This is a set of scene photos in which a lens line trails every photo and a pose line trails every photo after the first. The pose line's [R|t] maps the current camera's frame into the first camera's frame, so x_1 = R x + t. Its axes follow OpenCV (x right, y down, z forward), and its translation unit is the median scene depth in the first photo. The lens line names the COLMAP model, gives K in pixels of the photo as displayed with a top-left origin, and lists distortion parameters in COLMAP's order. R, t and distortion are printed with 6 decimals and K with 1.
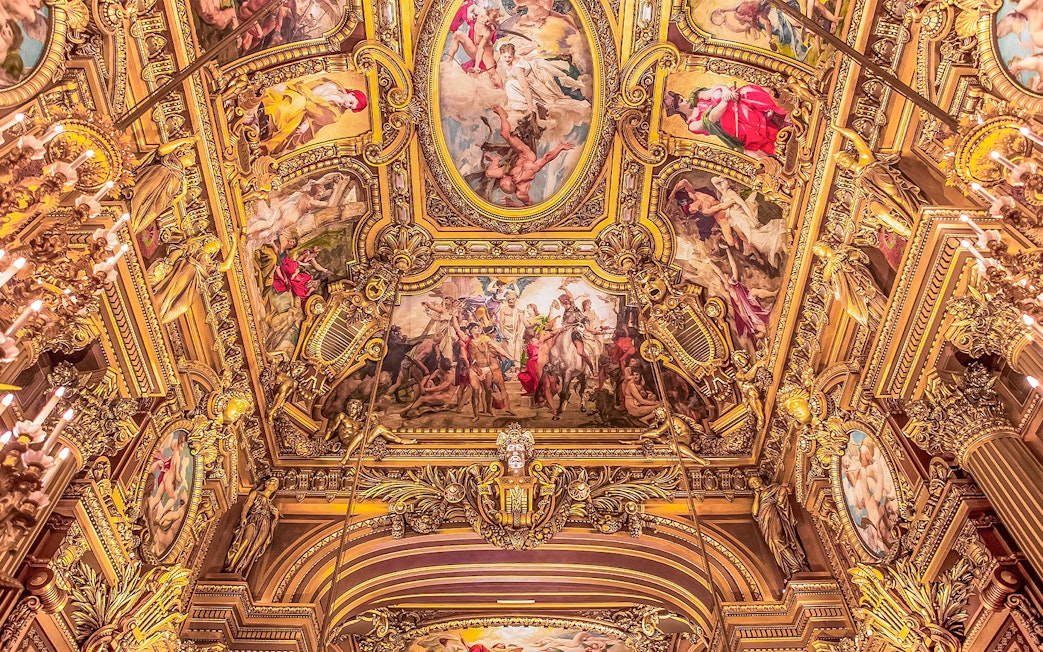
lens RADIAL K [[667.2, 0, 480.5], [0, 667.2, 325.7], [0, 0, 1]] dist [-0.064282, 0.039037]
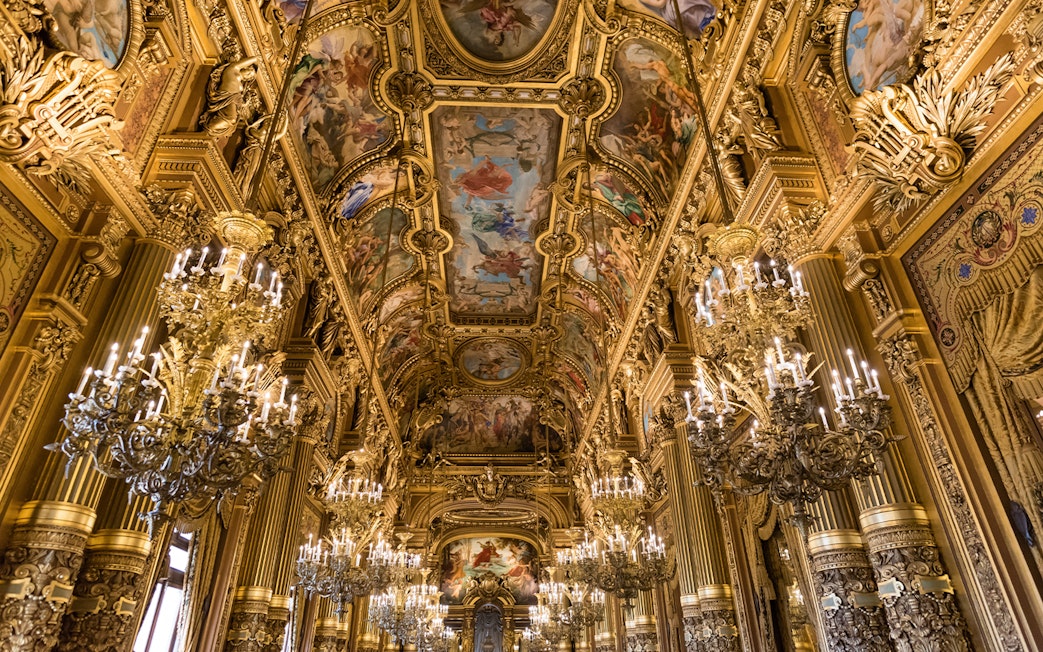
lens RADIAL K [[494.0, 0, 497.9], [0, 494.0, 323.7], [0, 0, 1]] dist [-0.002165, 0.000559]
pose [[0.998518, -0.010053, 0.053491, -0.023814], [-0.011366, 0.922612, 0.385562, -1.038078], [-0.053228, -0.385599, 0.921130, -0.628174]]
